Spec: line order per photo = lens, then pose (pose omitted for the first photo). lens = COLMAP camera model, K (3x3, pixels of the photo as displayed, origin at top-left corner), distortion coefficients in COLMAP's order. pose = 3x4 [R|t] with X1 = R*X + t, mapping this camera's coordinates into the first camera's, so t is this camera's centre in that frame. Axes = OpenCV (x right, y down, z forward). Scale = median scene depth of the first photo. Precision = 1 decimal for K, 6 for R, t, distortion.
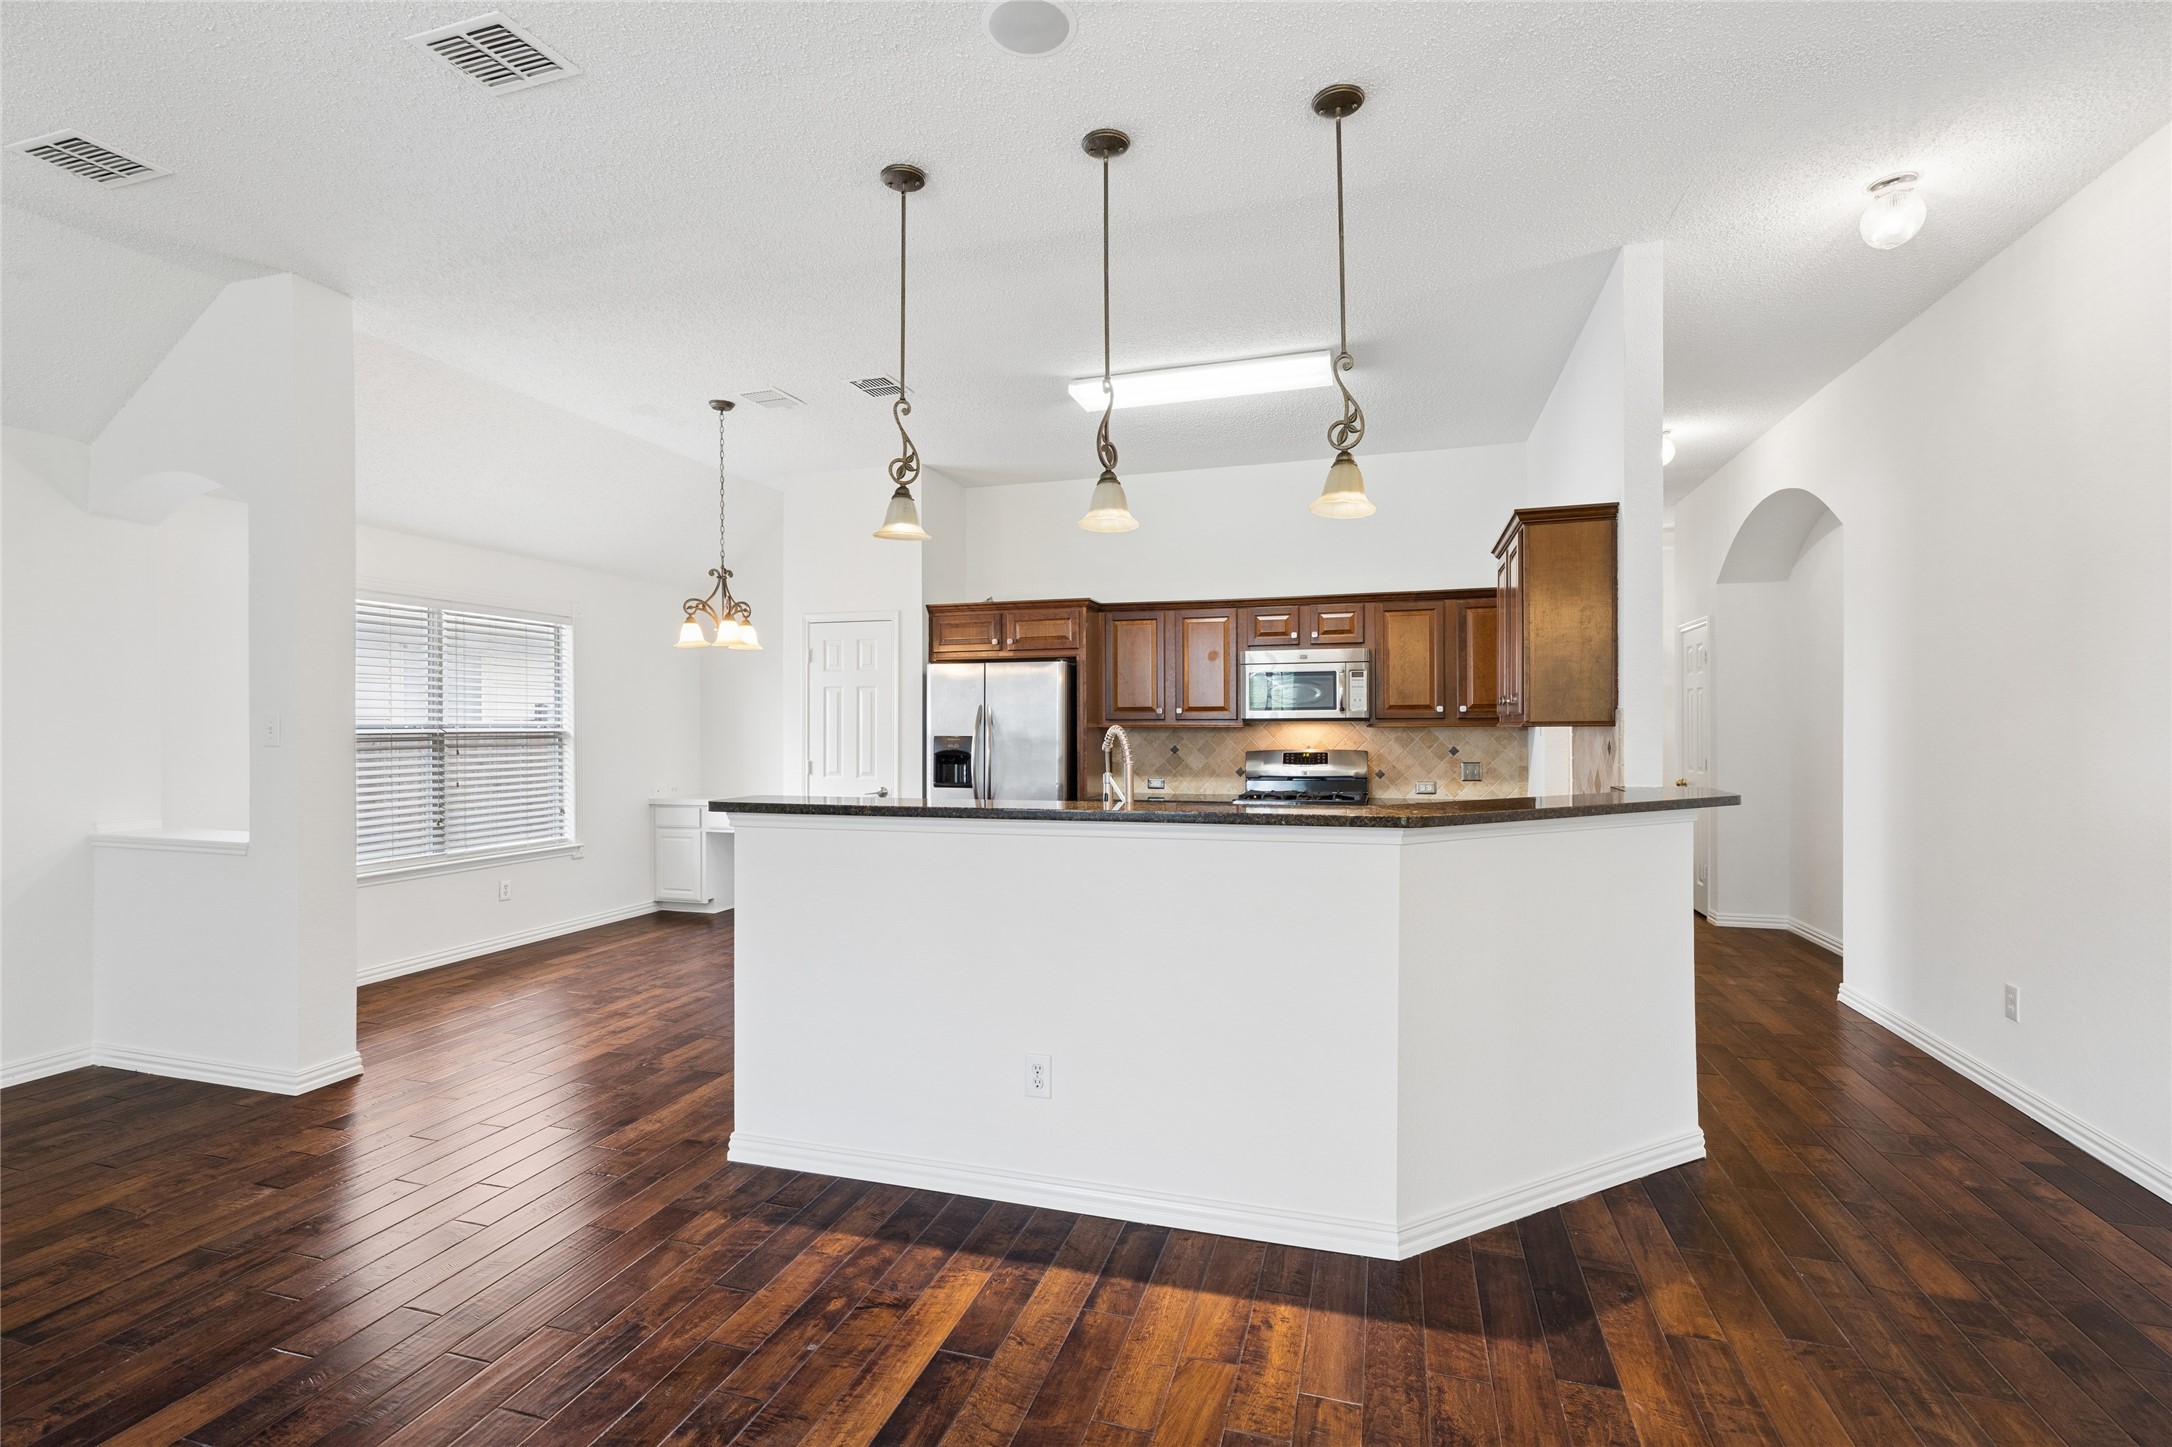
lens RADIAL K [[1012.5, 0, 1066.4], [0, 1012.5, 733.8], [0, 0, 1]] dist [-0.004374, -0.000323]
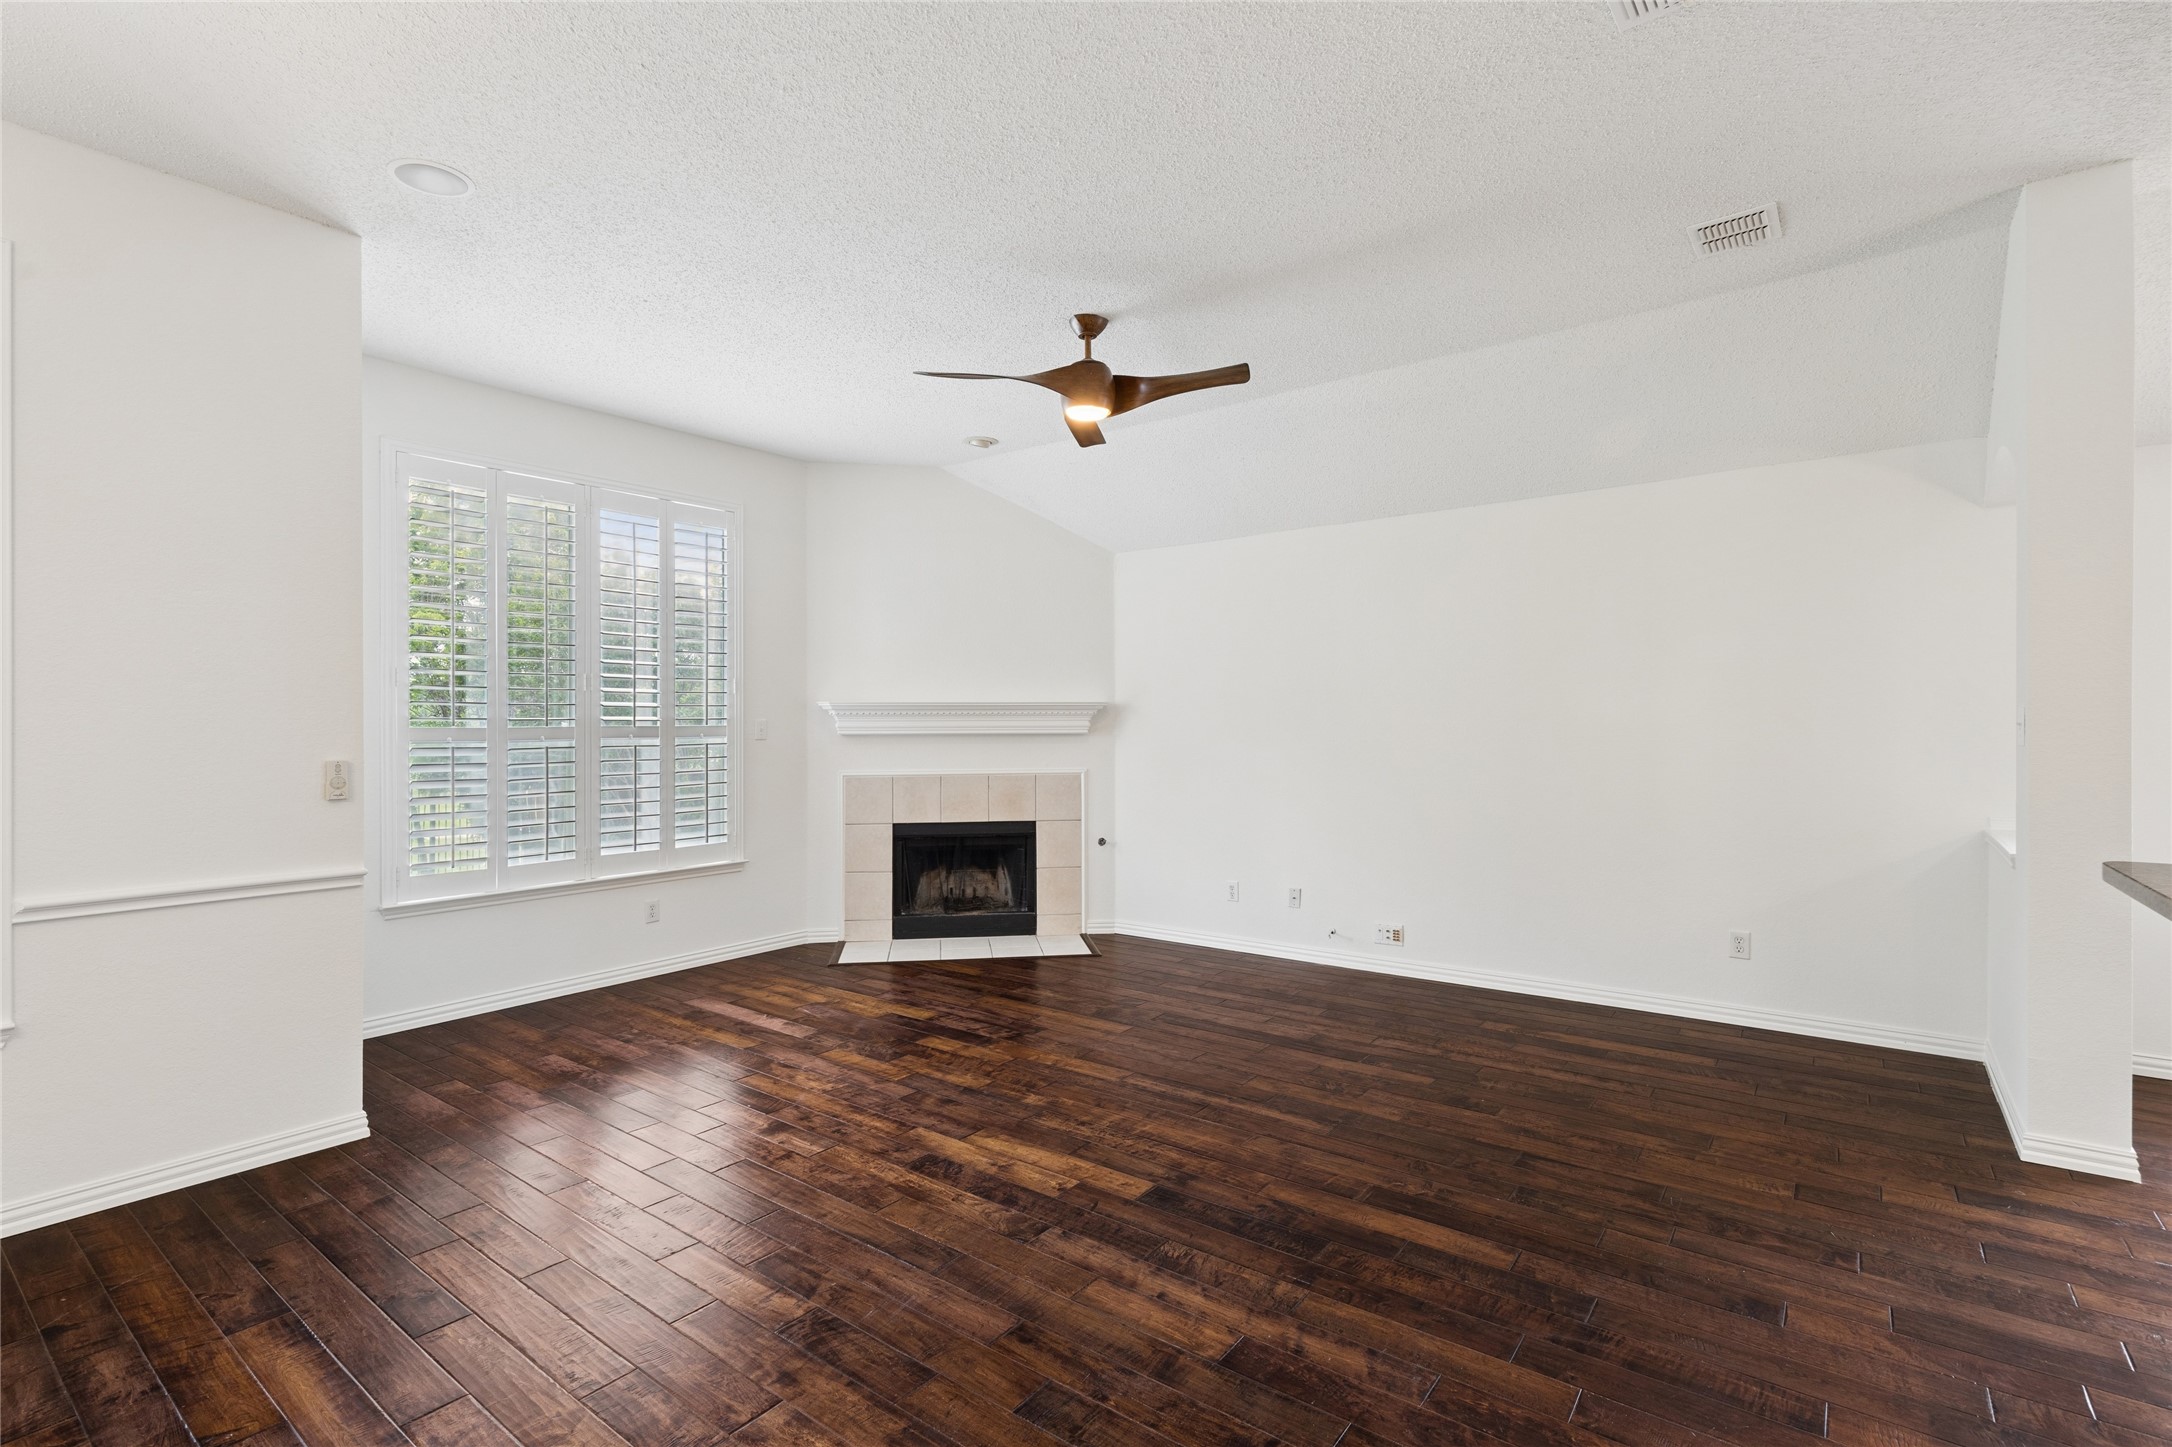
lens RADIAL K [[998.7, 0, 1068.6], [0, 998.7, 721.3], [0, 0, 1]] dist [-0.000751, 0.000059]
pose [[-0.351736, 0.003002, -0.936094, 0.182673], [-0.004672, 0.999977, 0.004962, -0.006132], [0.936087, 0.006118, -0.351714, 0.331564]]
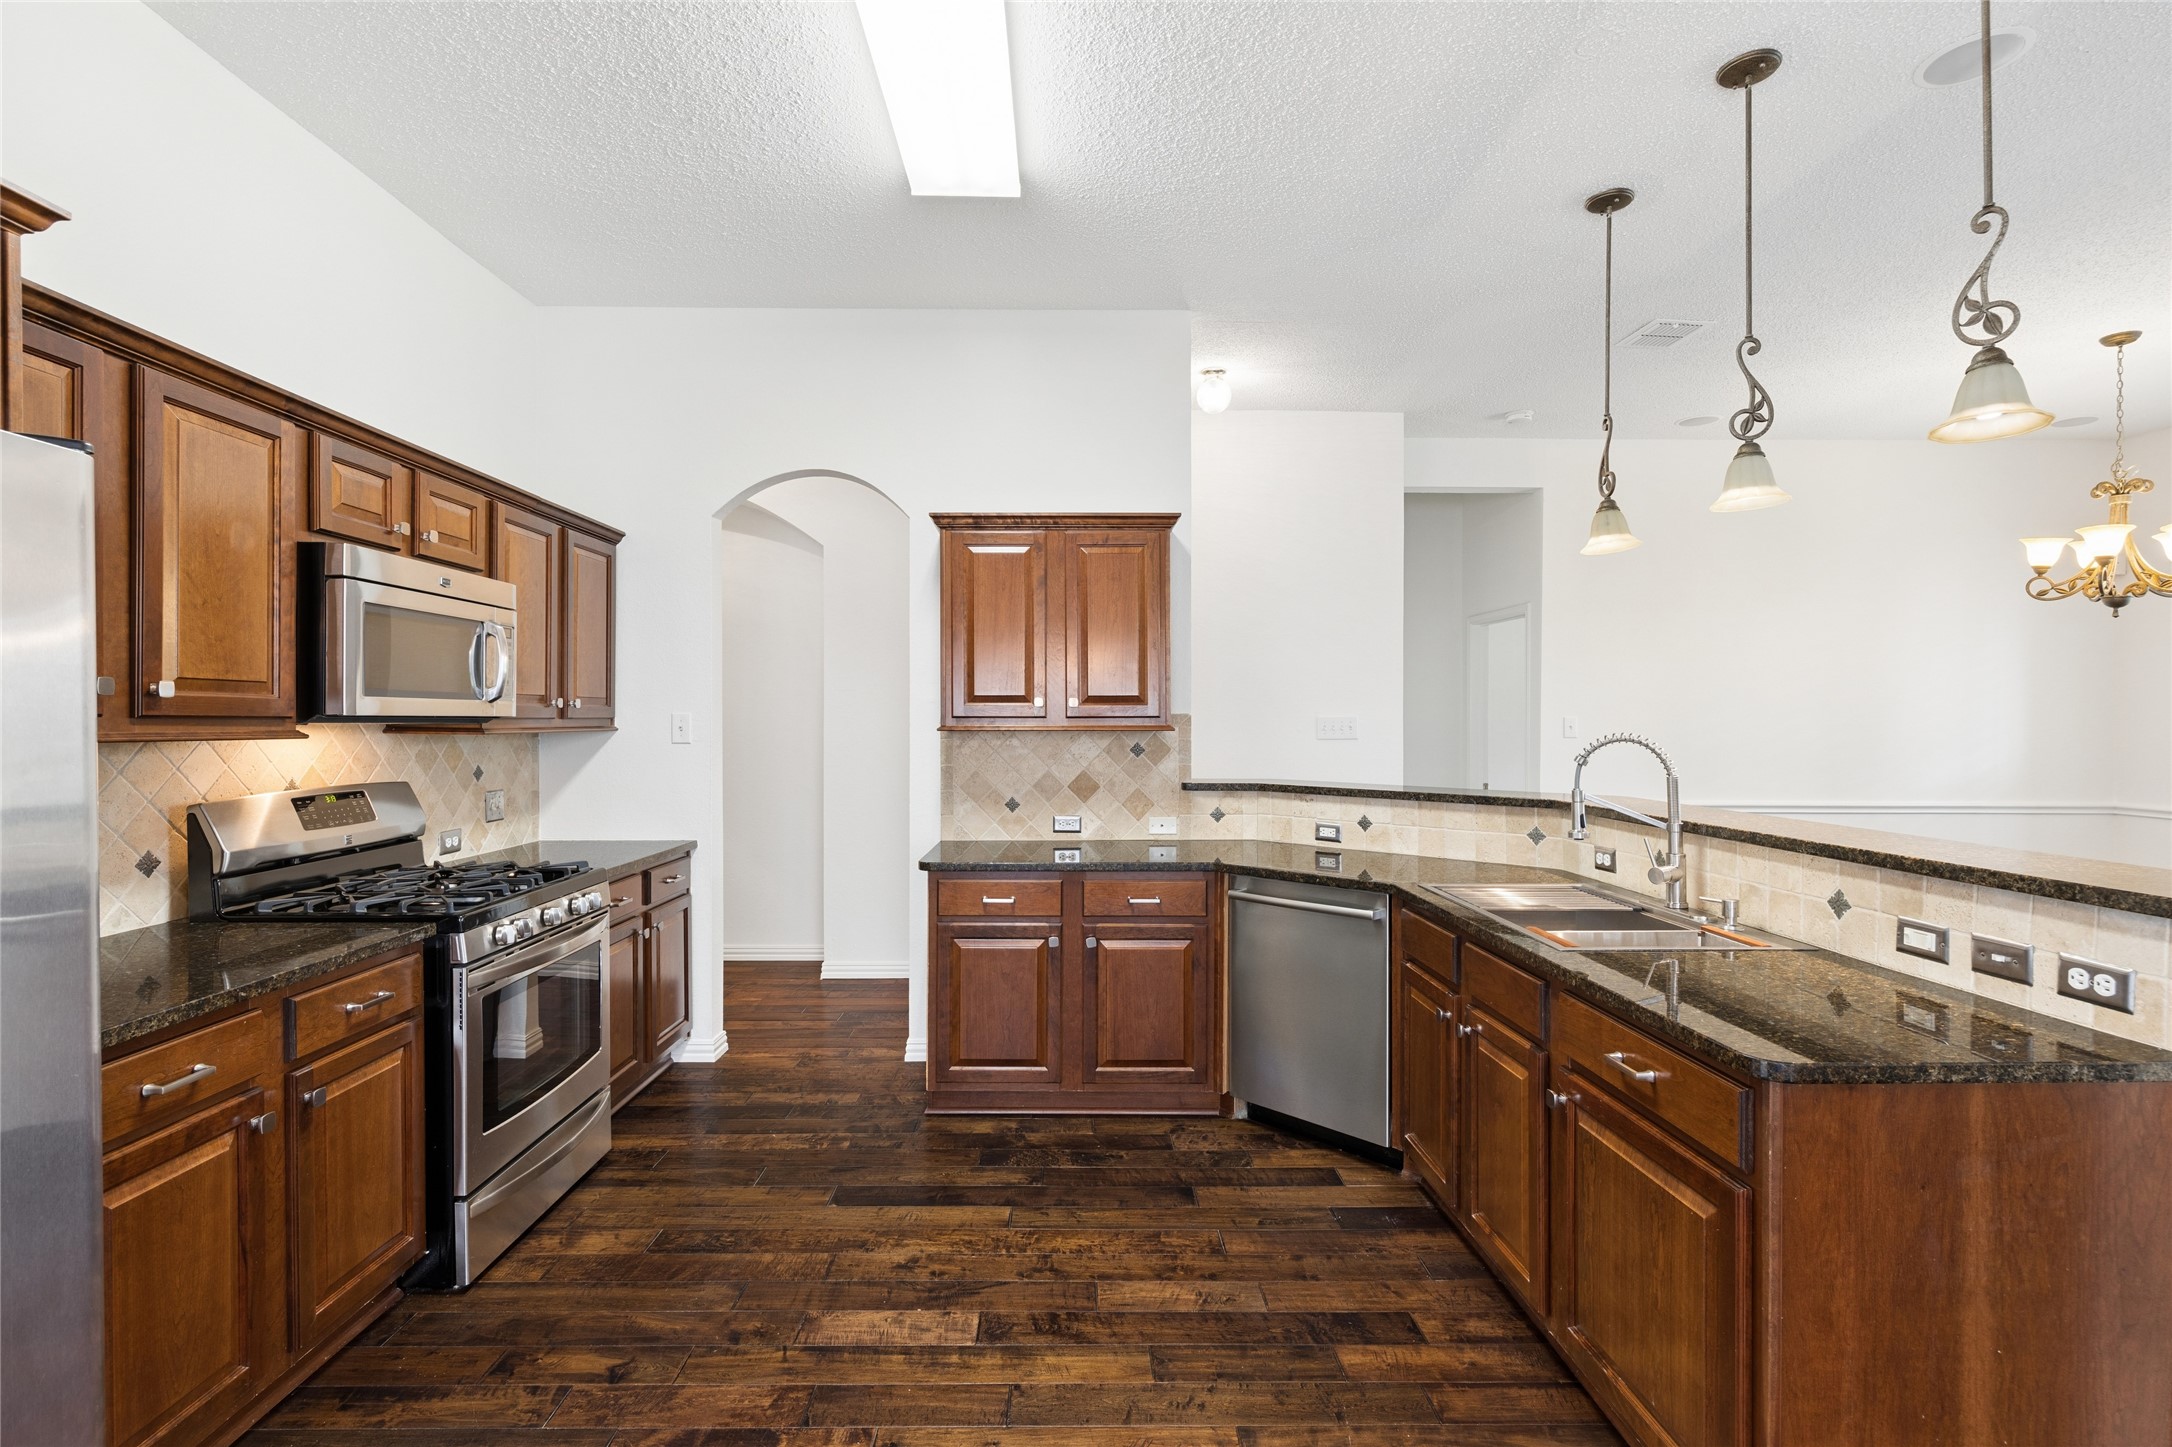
lens RADIAL K [[998.7, 0, 1068.6], [0, 998.7, 721.3], [0, 0, 1]] dist [-0.000751, 0.000059]
pose [[-0.309109, 0.003593, 0.951020, -0.282212], [0.008025, 0.999967, -0.001169, -0.009949], [-0.950993, 0.007271, -0.309127, 0.869306]]
